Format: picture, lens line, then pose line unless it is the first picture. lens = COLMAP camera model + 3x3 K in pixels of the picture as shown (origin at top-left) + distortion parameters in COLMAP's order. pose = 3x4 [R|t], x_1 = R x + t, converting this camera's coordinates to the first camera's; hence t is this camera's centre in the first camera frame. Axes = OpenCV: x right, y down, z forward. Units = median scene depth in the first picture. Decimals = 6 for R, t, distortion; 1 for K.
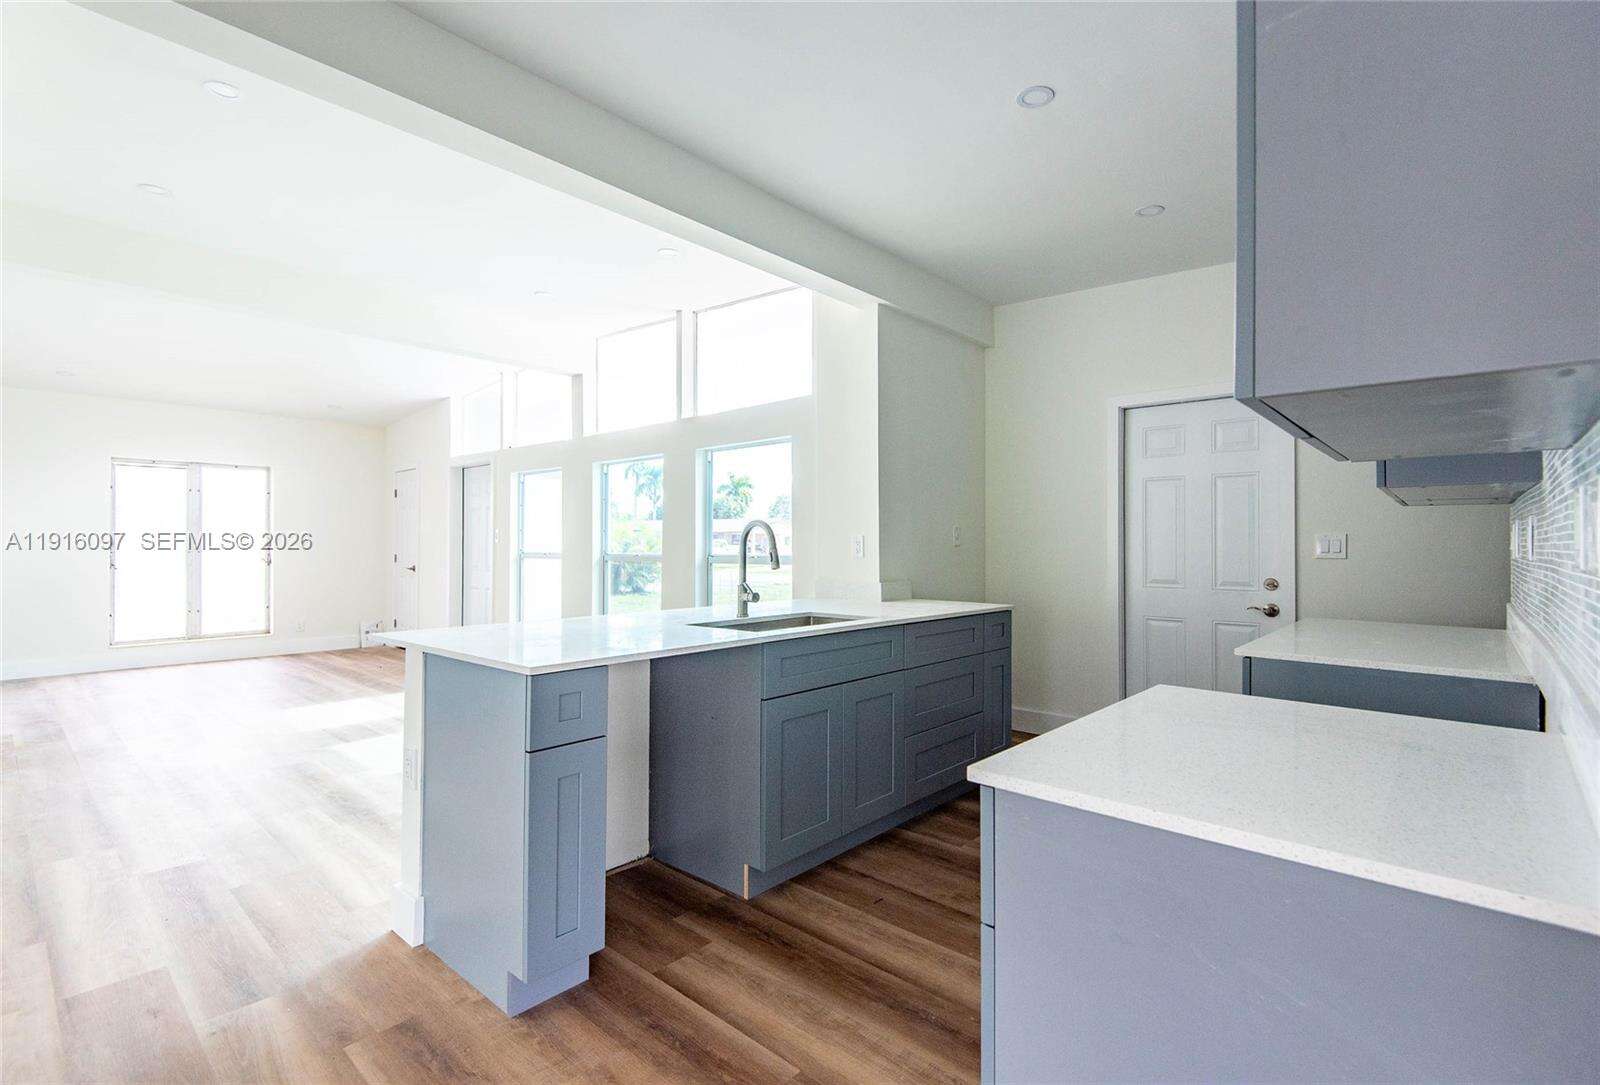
lens RADIAL K [[758.9, 0, 793.3], [0, 758.9, 544.2], [0, 0, 1]] dist [0.011683, -0.007682]
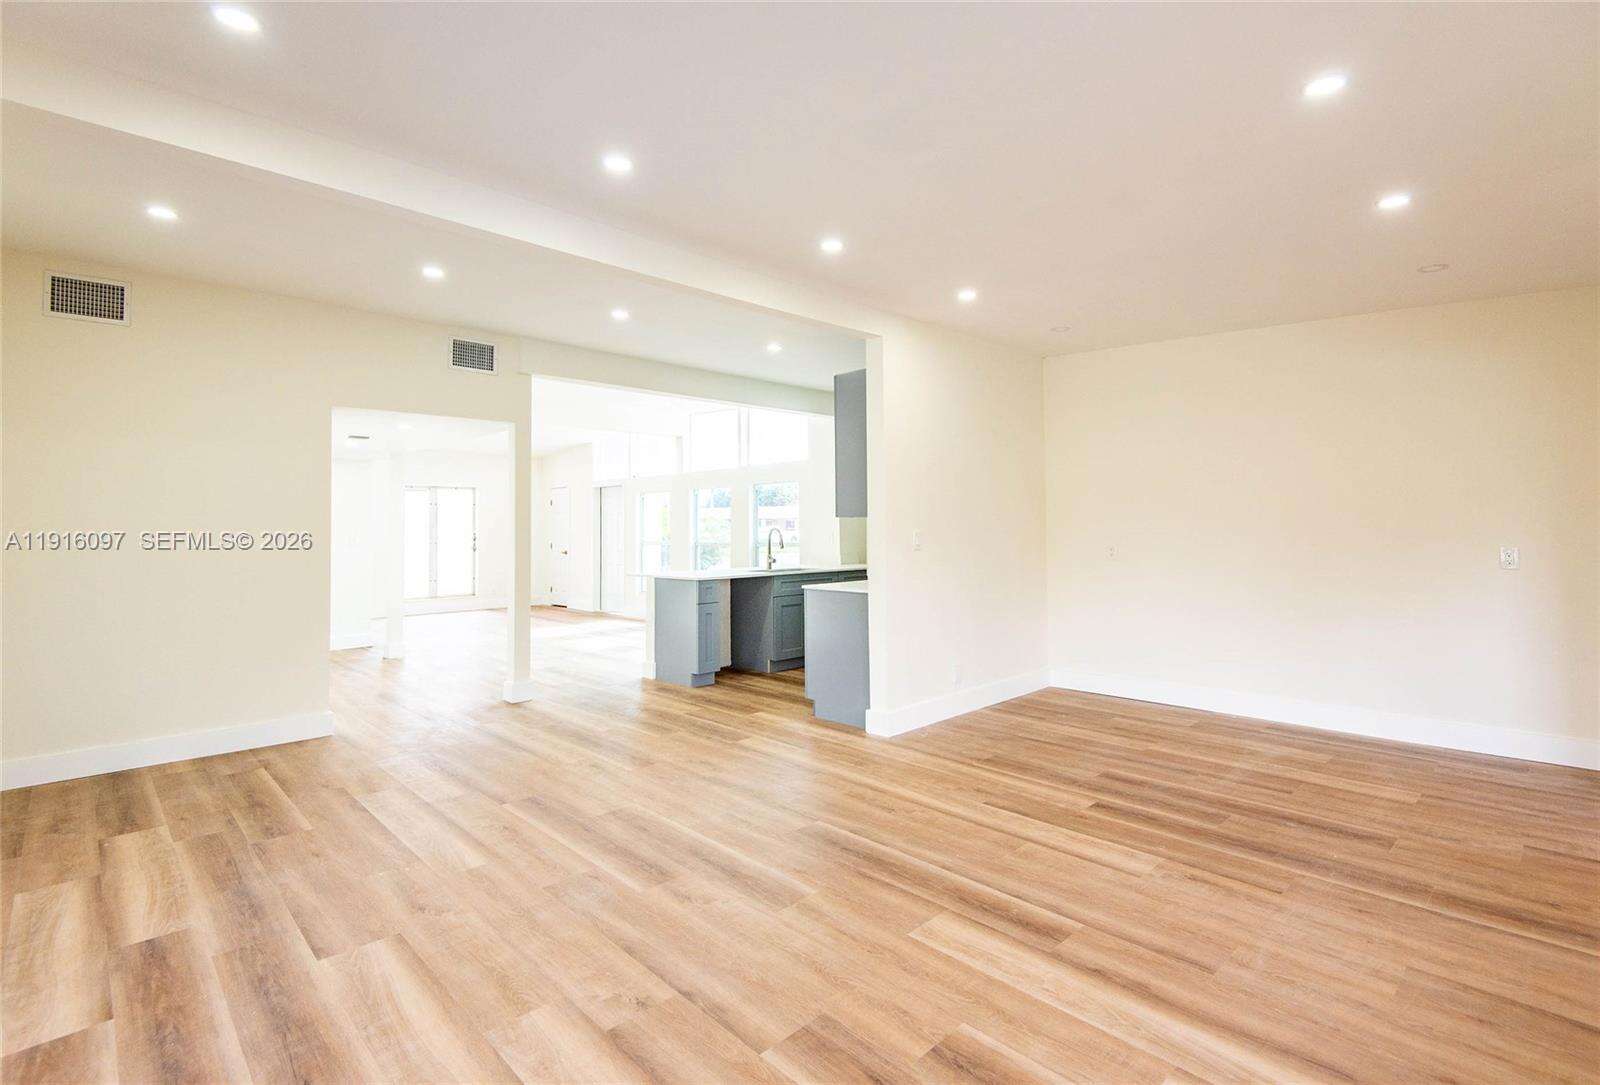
lens RADIAL K [[758.9, 0, 802.9], [0, 758.9, 530.8], [0, 0, 1]] dist [0.011683, -0.007682]
pose [[0.997976, -0.013036, -0.062235, 0.166273], [0.013206, 0.999910, 0.002323, -0.023866], [0.062199, -0.003140, 0.998059, -1.202536]]
